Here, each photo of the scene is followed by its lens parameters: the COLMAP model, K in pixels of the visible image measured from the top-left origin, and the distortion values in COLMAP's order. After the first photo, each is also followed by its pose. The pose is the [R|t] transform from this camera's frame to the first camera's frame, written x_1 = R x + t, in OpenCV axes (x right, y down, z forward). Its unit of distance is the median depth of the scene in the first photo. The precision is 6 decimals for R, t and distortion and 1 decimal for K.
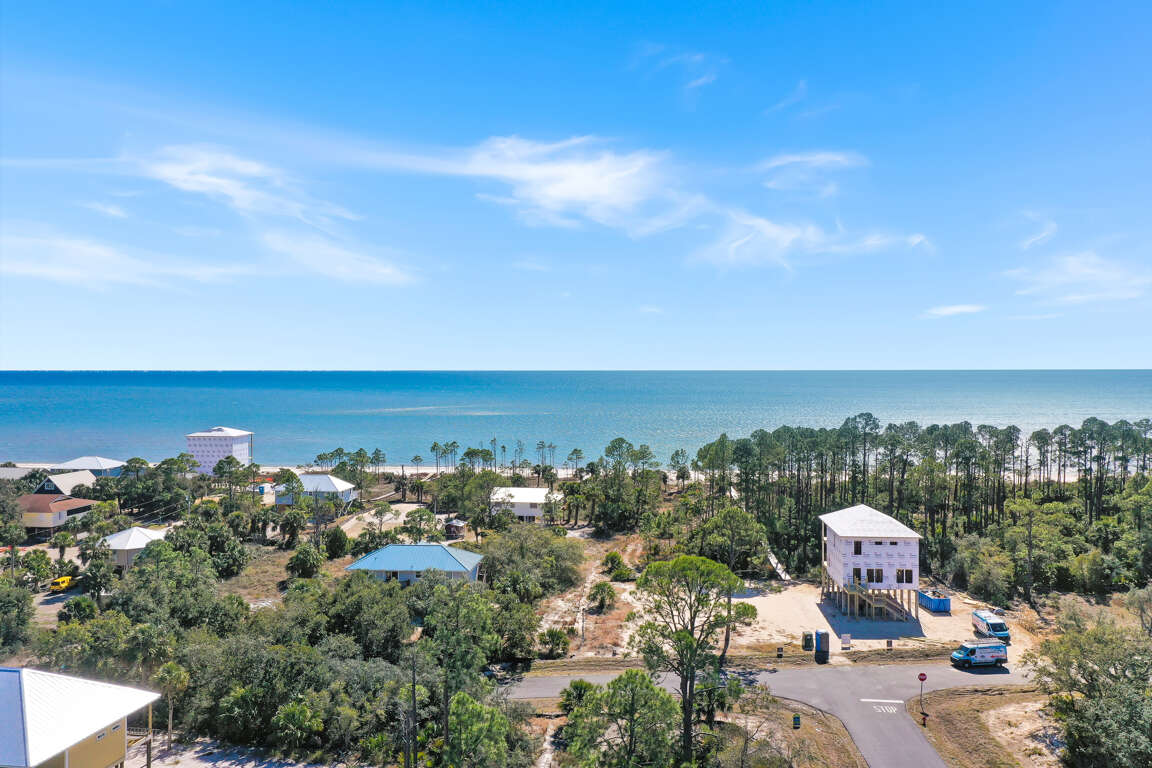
lens RADIAL K [[982.8, 0, 579.5], [0, 982.8, 382.9], [0, 0, 1]] dist [0.028088, 0.012073]
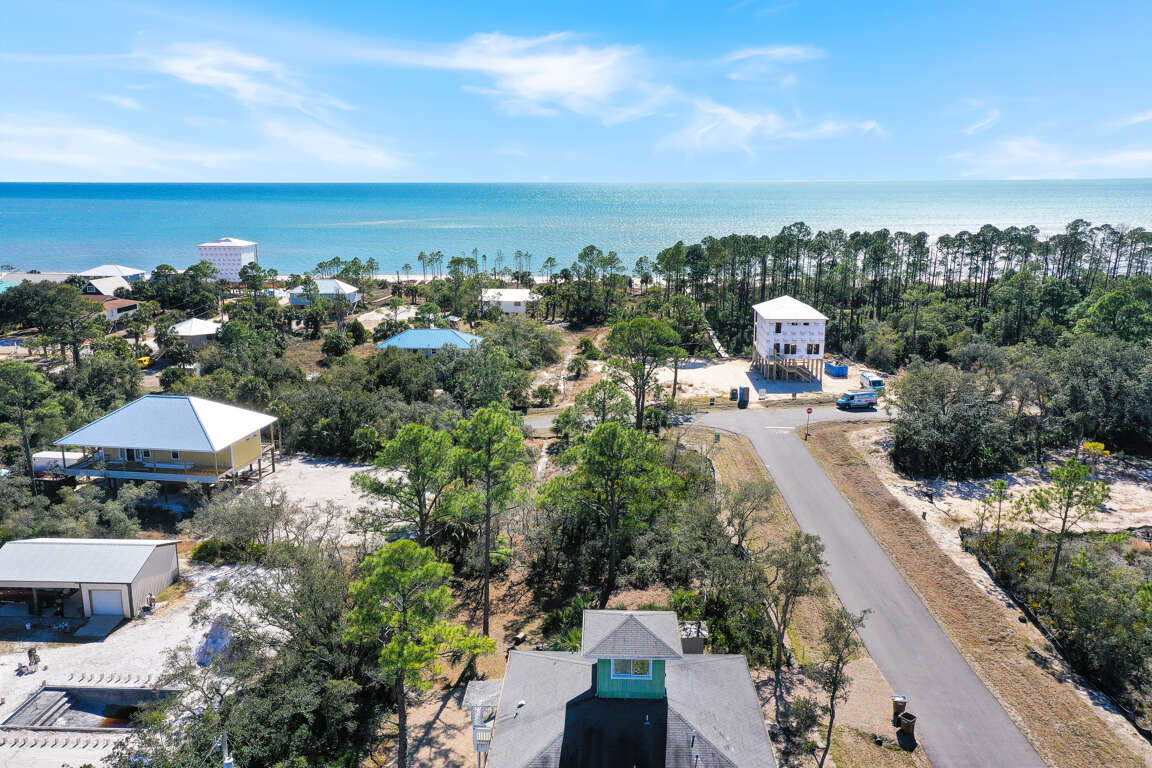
lens RADIAL K [[982.8, 0, 567.9], [0, 982.8, 375.9], [0, 0, 1]] dist [0.028088, 0.012073]
pose [[0.999772, -0.006744, 0.020249, -0.013256], [0.002985, 0.983620, 0.180229, -0.001964], [-0.021133, -0.180127, 0.983416, -0.202189]]
